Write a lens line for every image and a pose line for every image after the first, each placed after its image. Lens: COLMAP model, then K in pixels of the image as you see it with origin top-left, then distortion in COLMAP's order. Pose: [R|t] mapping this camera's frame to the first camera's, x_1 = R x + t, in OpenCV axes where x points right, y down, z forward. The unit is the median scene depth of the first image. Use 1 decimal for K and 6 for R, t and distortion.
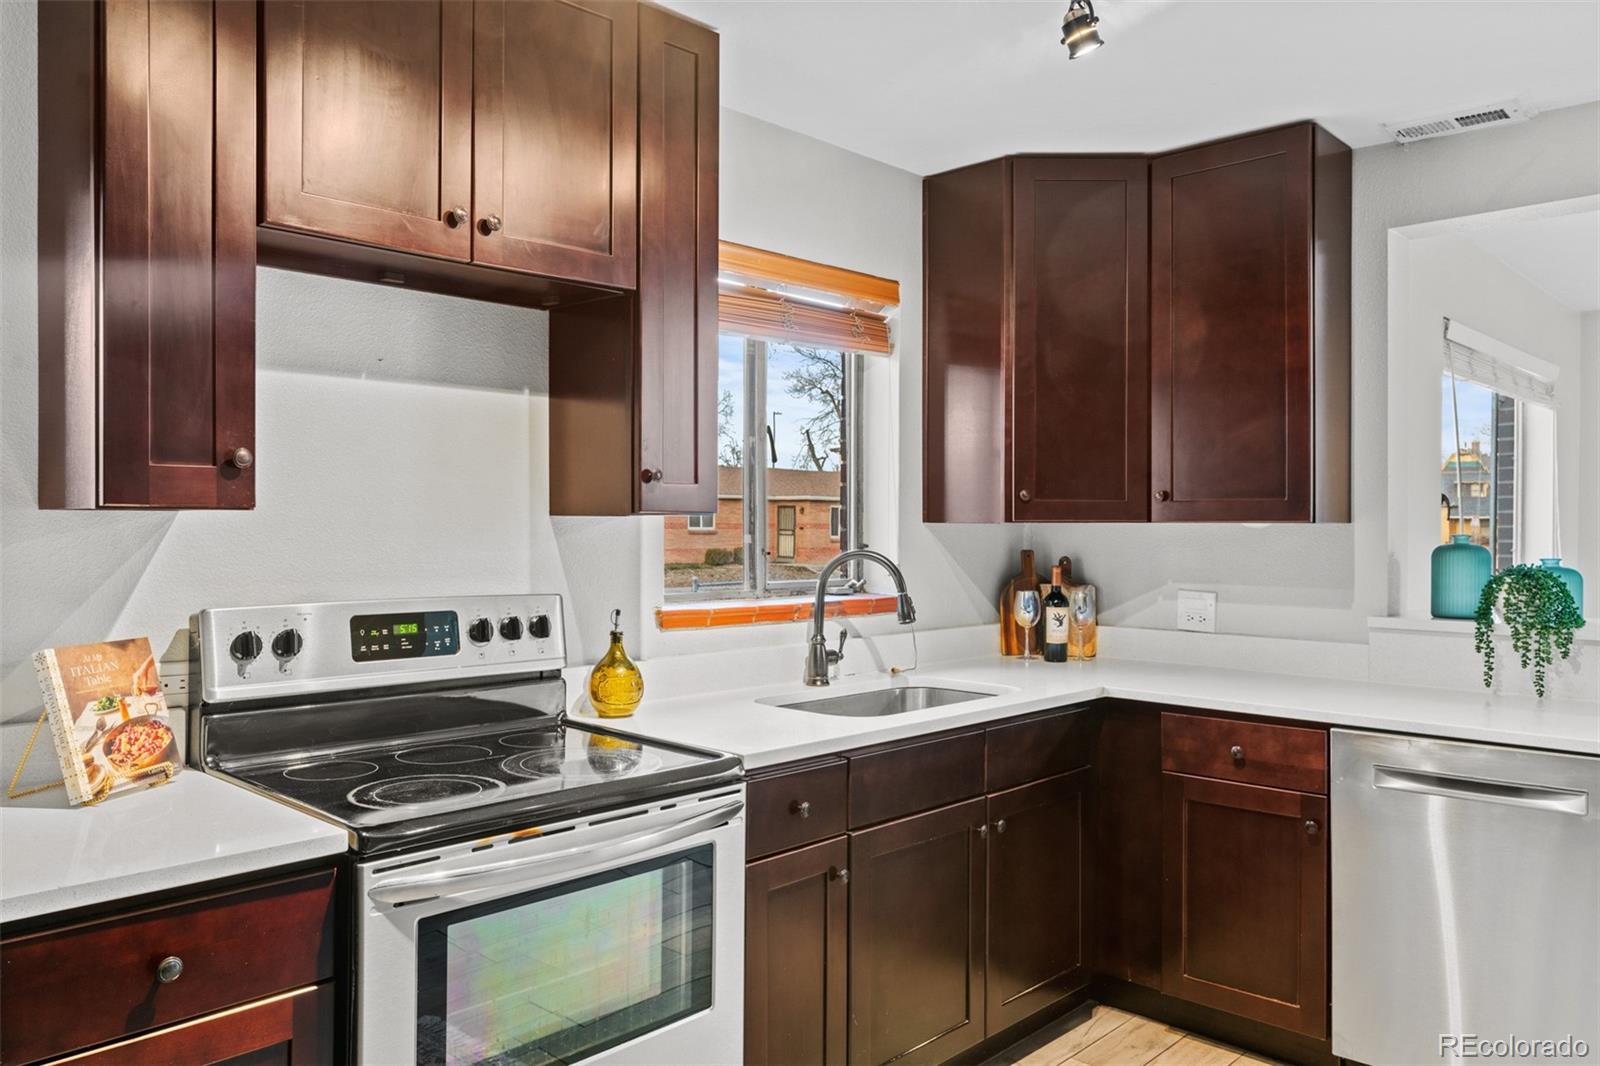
lens RADIAL K [[1171.4, 0, 794.1], [0, 1171.4, 526.0], [0, 0, 1]] dist [-0.003582, 0.003459]
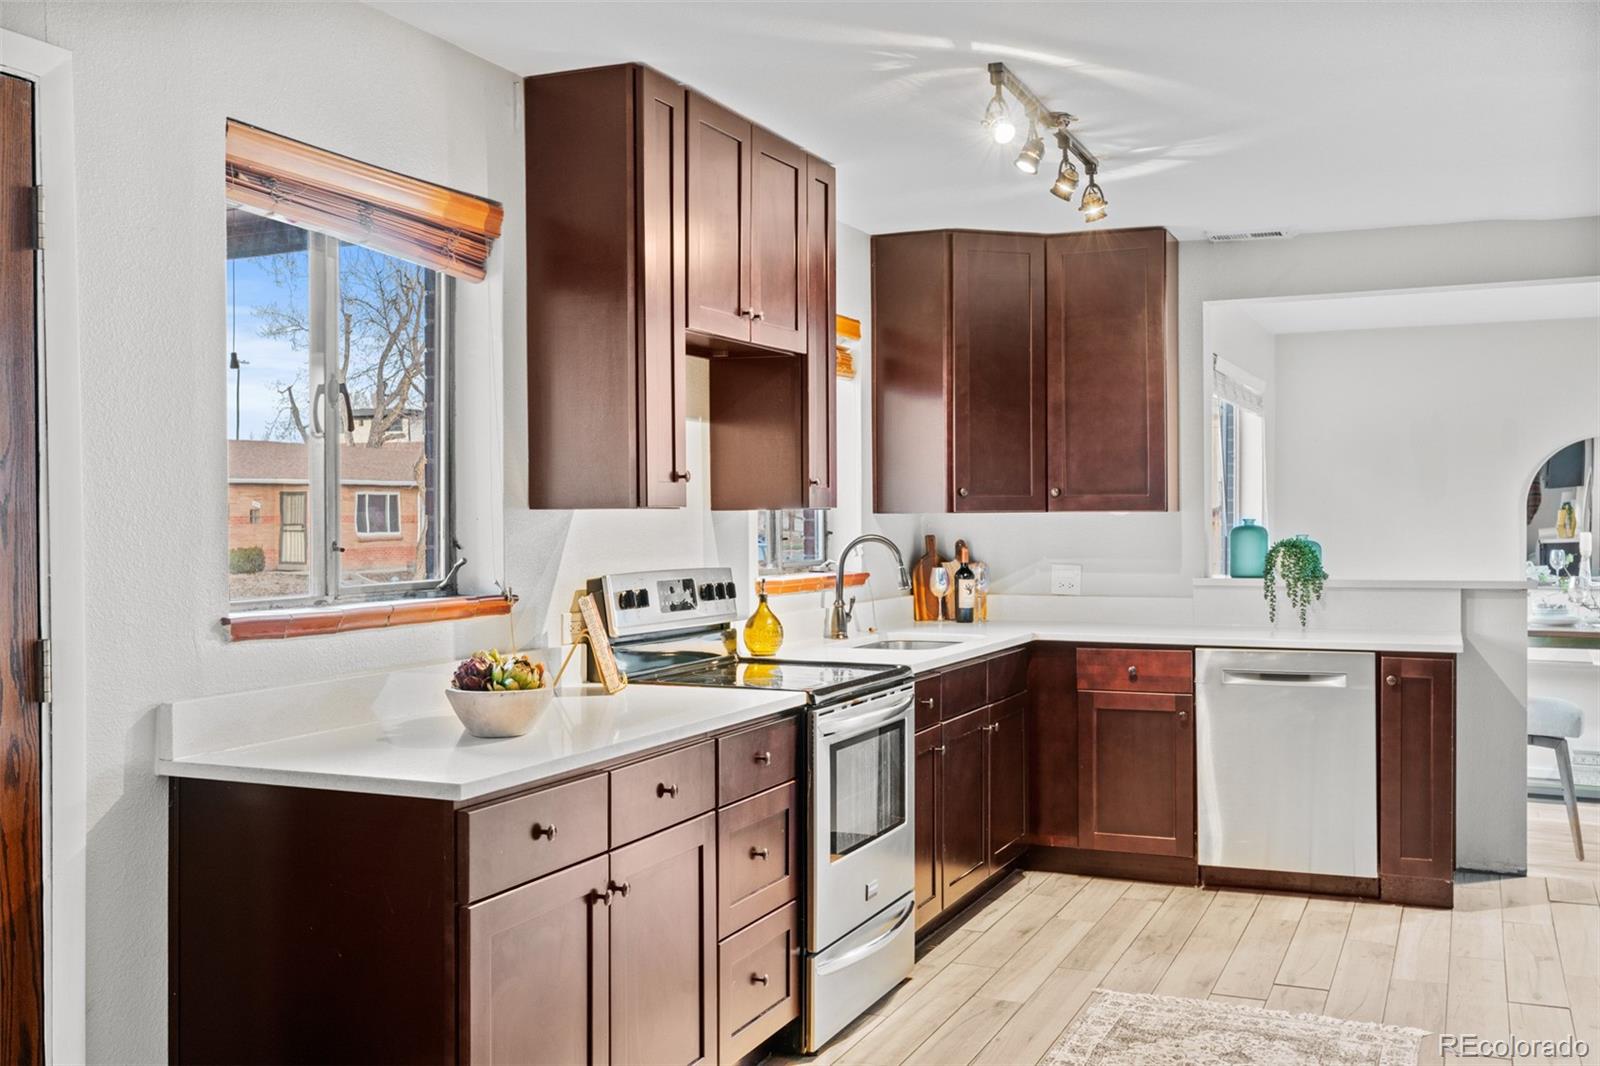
lens RADIAL K [[1614.7, 0, 800.5], [0, 1614.7, 532.7], [0, 0, 1]] dist [0.013579, 0.000000]
pose [[0.934249, -0.011883, 0.356423, -0.659170], [0.008435, 0.999901, 0.011228, -0.002738], [-0.356521, -0.007483, 0.934257, -0.662206]]
